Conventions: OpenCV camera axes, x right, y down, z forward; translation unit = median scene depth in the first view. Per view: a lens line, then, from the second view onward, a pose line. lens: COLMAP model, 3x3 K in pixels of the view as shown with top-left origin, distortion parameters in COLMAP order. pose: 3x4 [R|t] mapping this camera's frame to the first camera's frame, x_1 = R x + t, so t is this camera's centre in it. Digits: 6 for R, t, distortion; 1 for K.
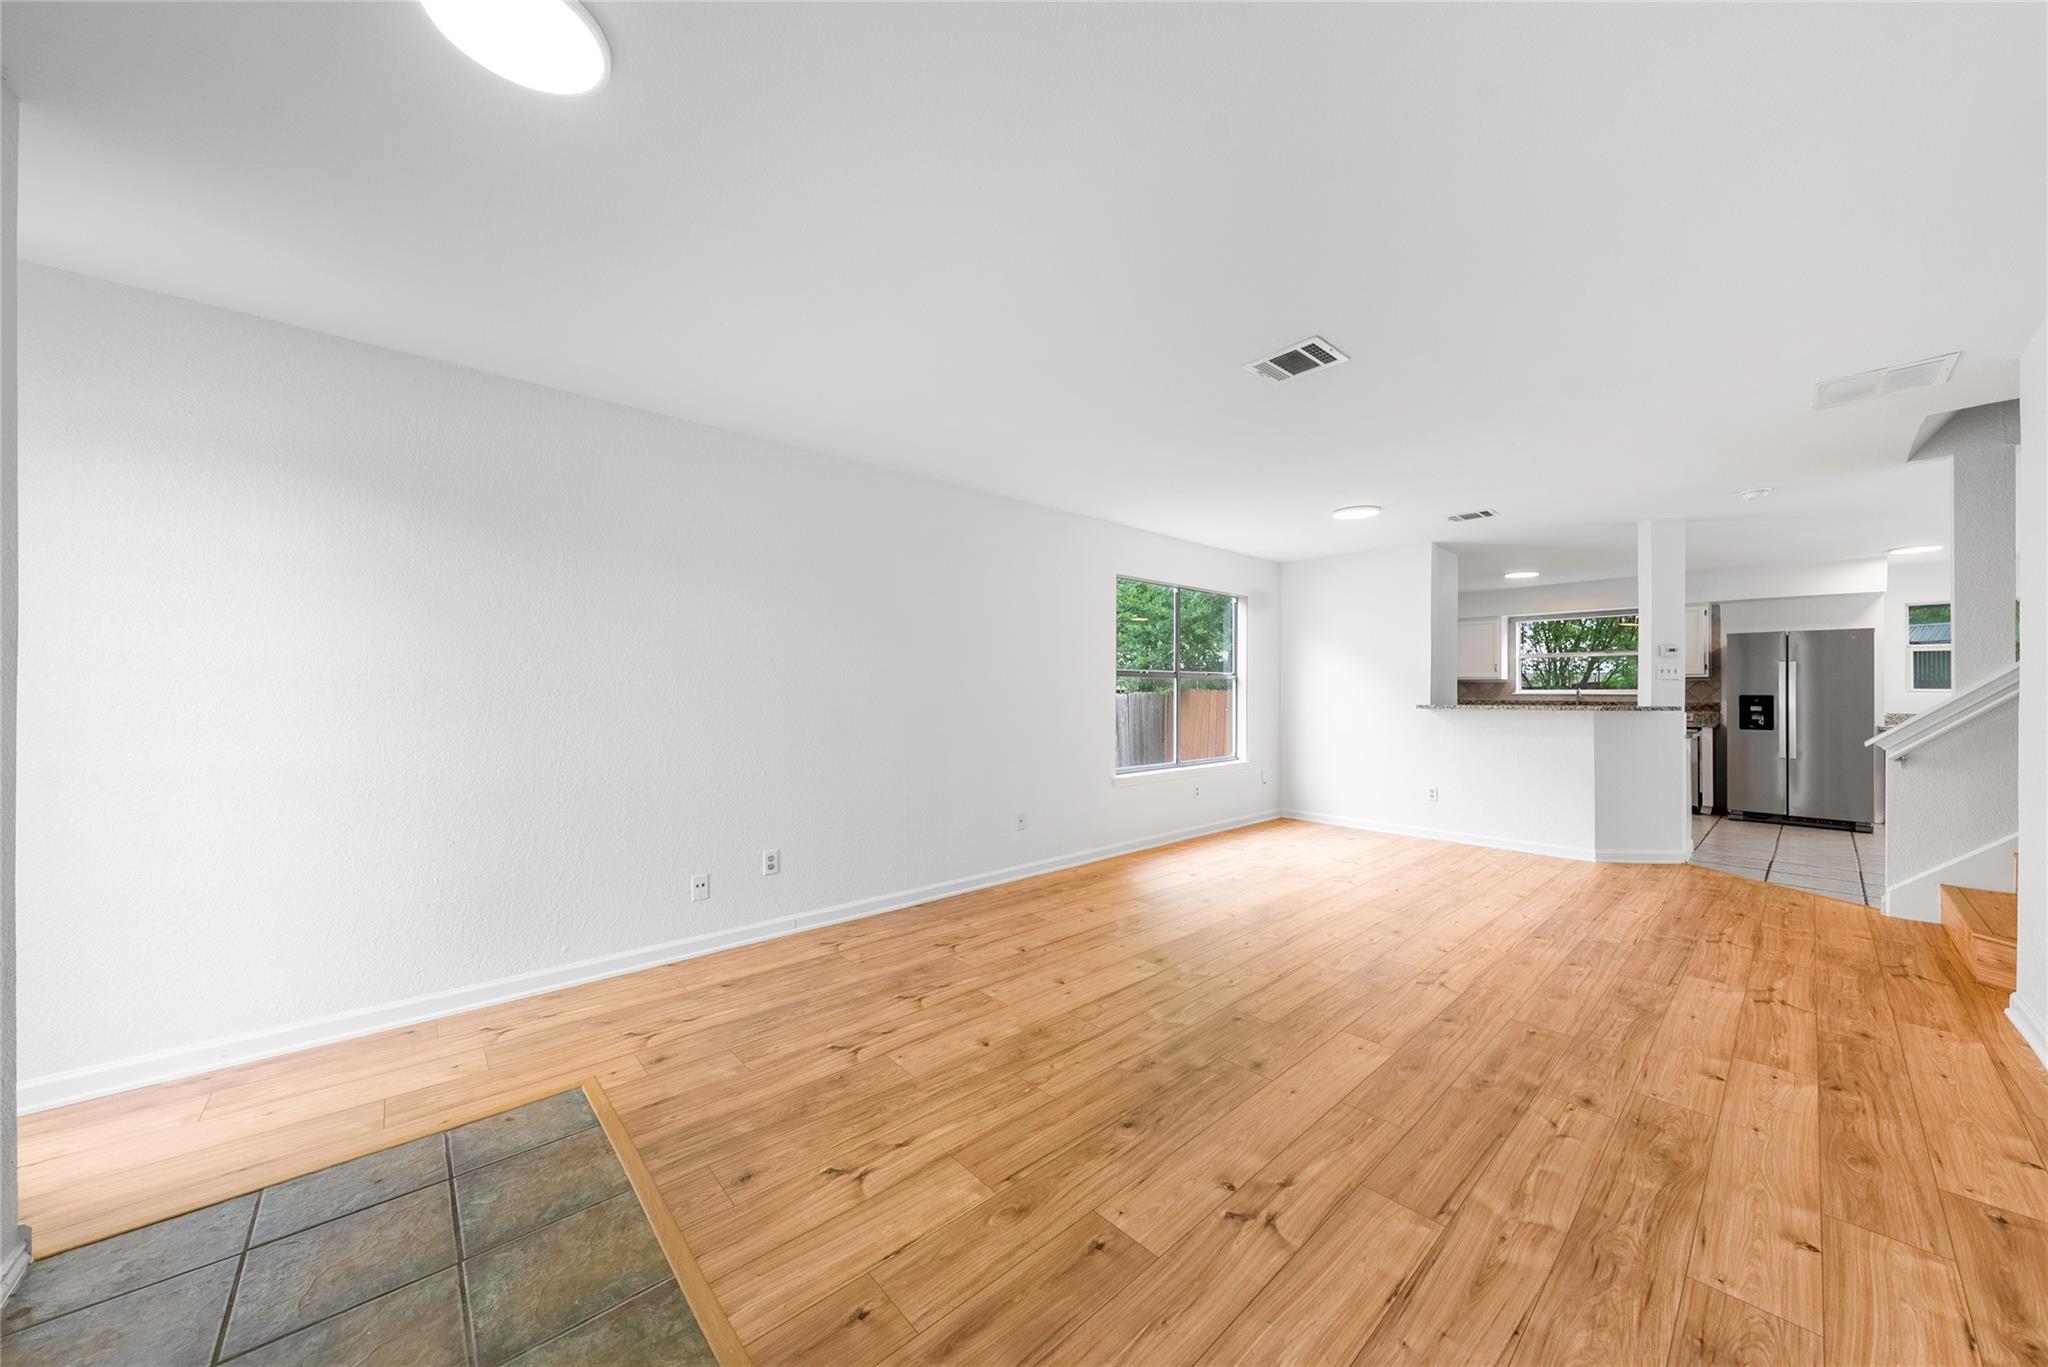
lens RADIAL K [[703.6, 0, 1025.2], [0, 703.6, 694.8], [0, 0, 1]] dist [0.000700, -0.000672]
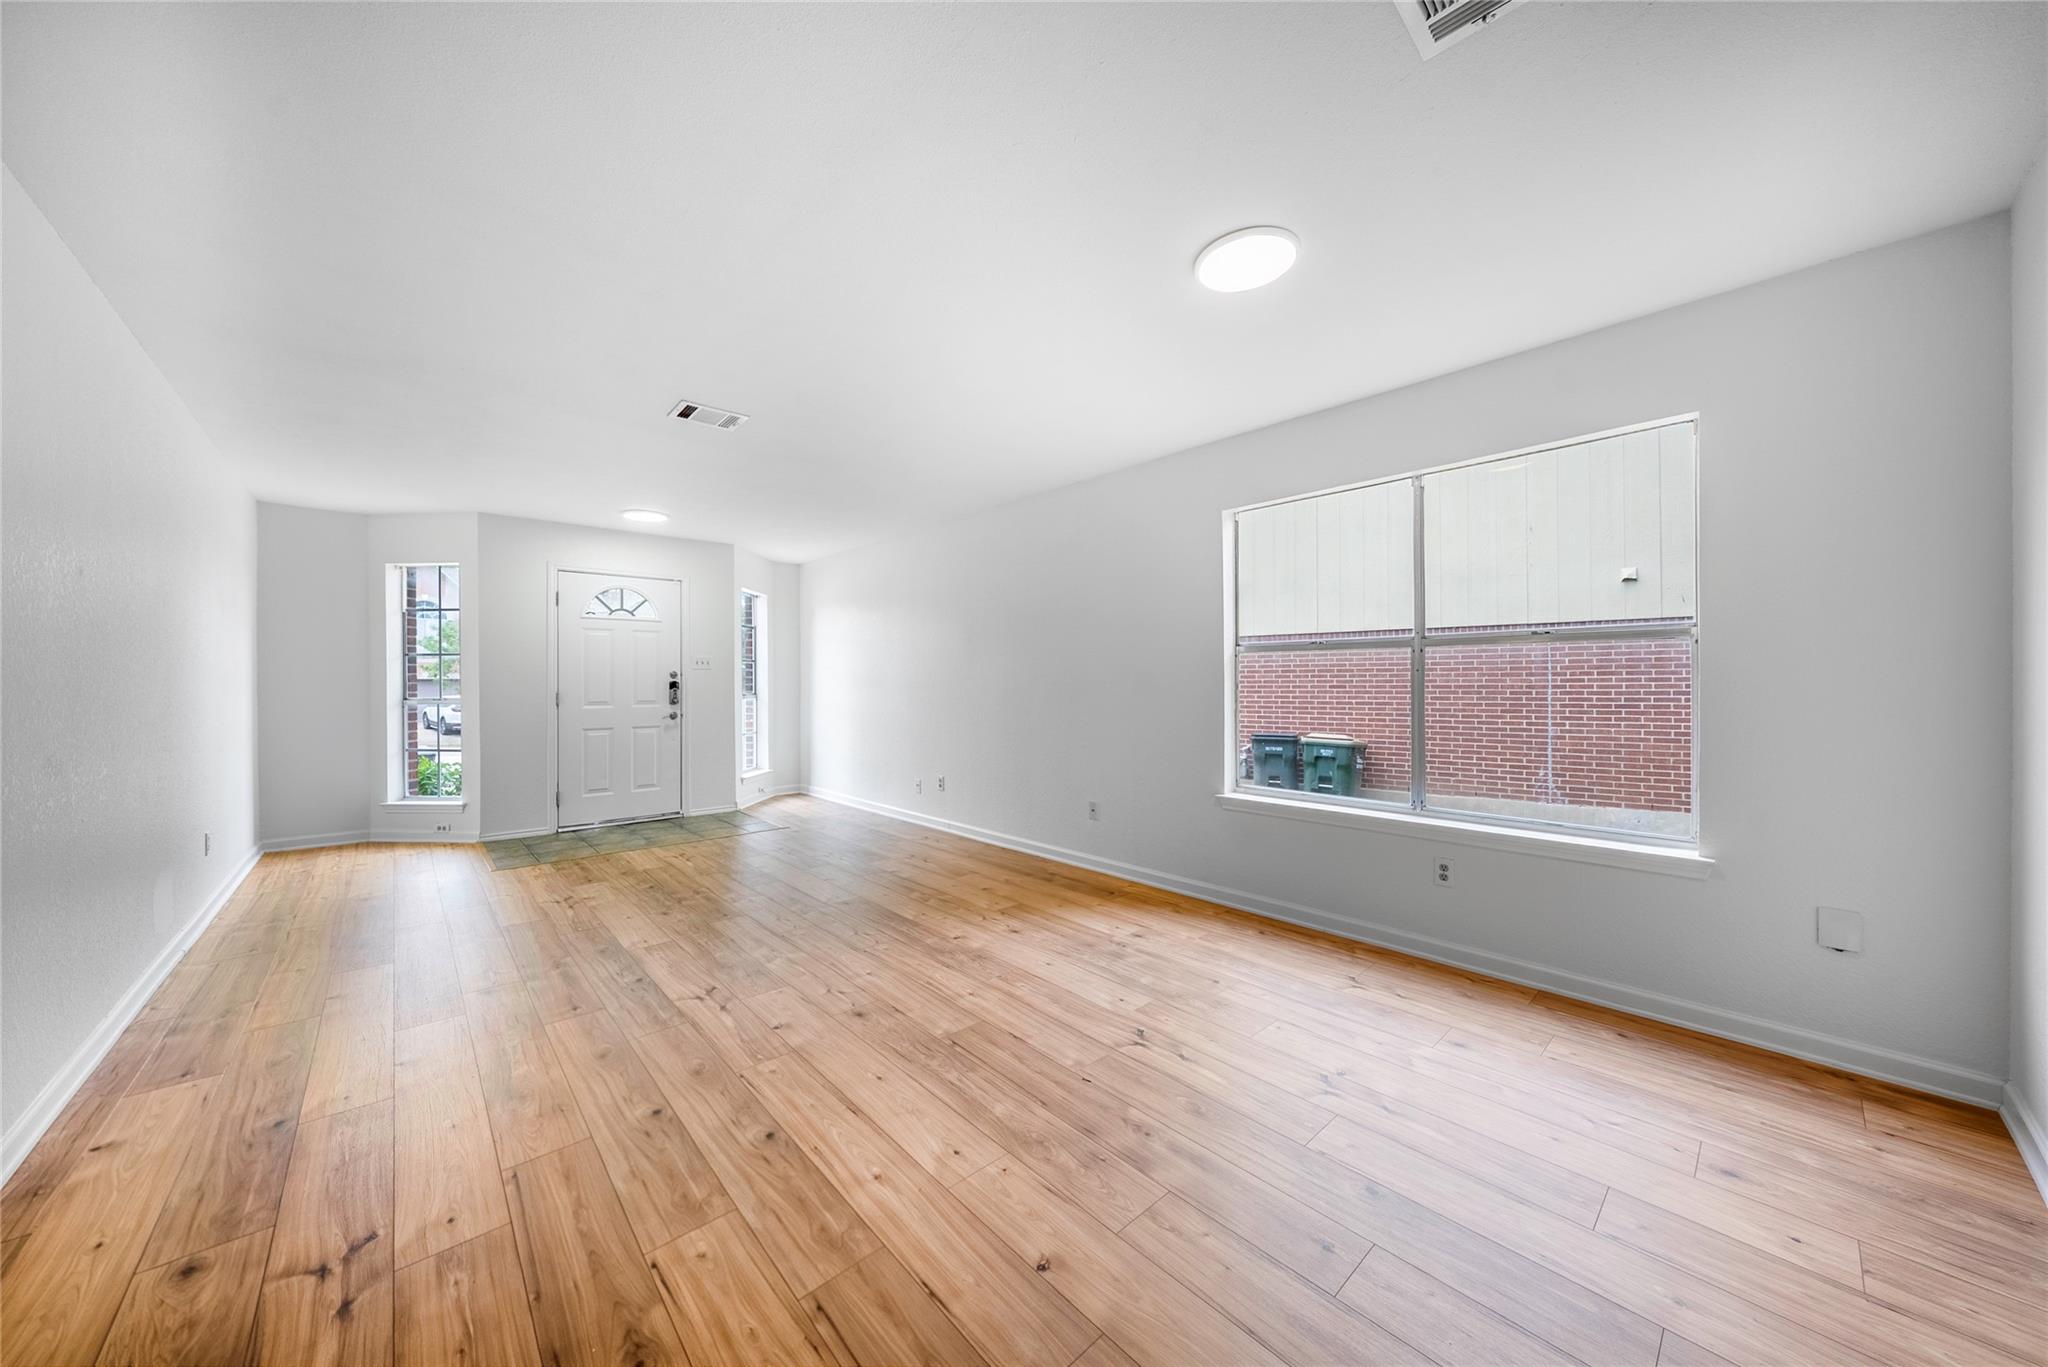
lens RADIAL K [[703.6, 0, 1013.8], [0, 703.6, 678.3], [0, 0, 1]] dist [0.000700, -0.000672]
pose [[-0.006611, -0.003352, -0.999973, 1.852948], [-0.000737, 0.999994, -0.003347, 0.009024], [0.999978, 0.000715, -0.006613, 1.751169]]
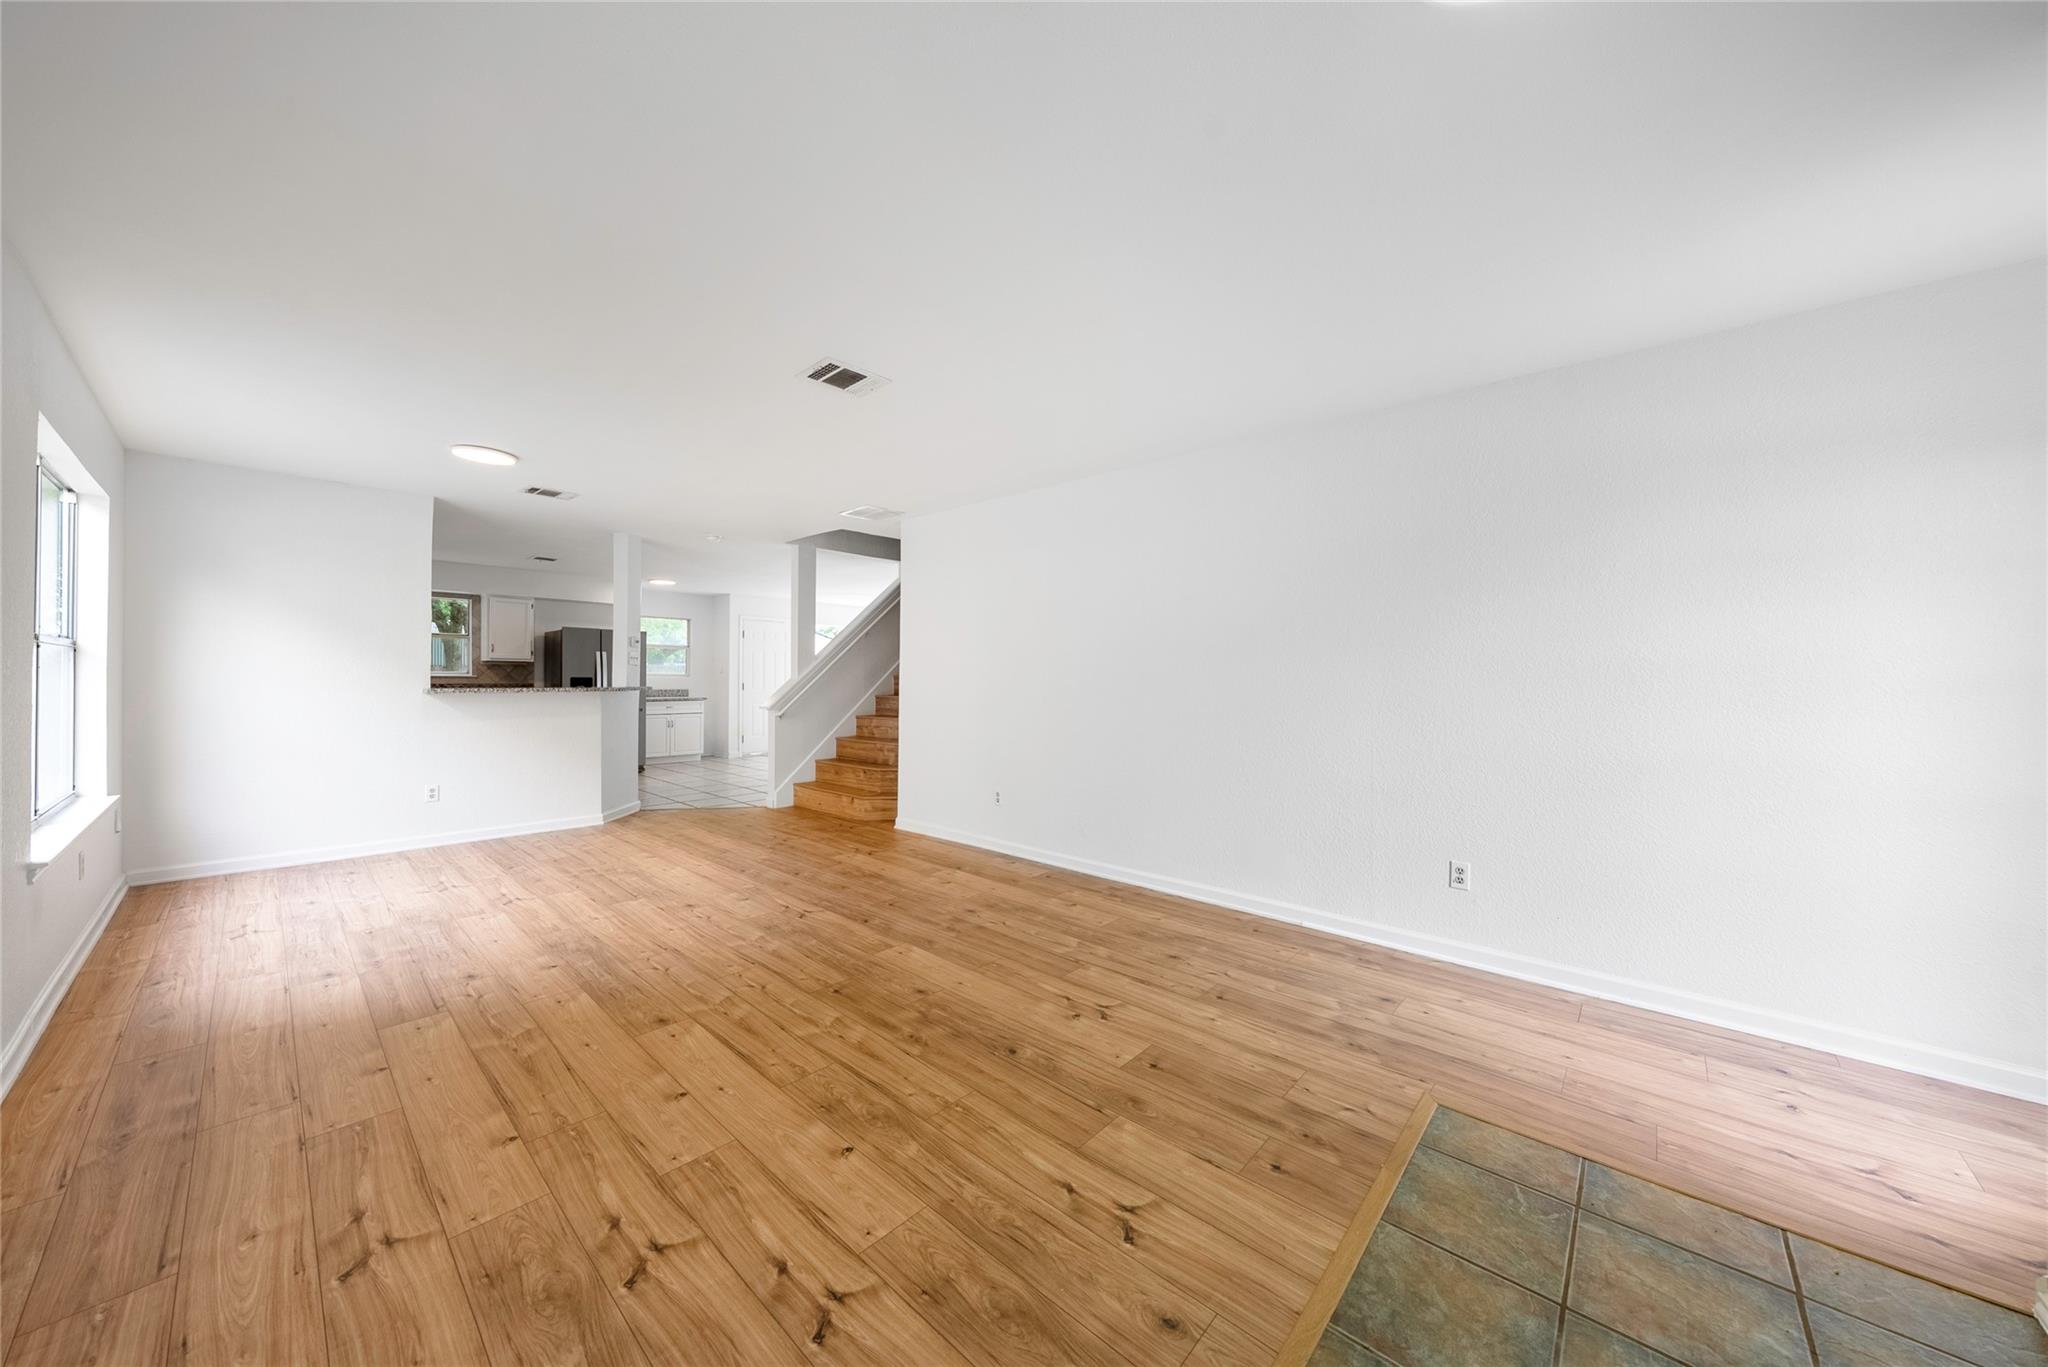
lens RADIAL K [[703.6, 0, 1032.6], [0, 703.6, 675.9], [0, 0, 1]] dist [0.000700, -0.000672]
pose [[-0.112903, 0.002667, 0.993602, -0.851796], [-0.002626, 0.999992, -0.002982, -0.000906], [-0.993603, -0.002946, -0.112895, 0.931445]]
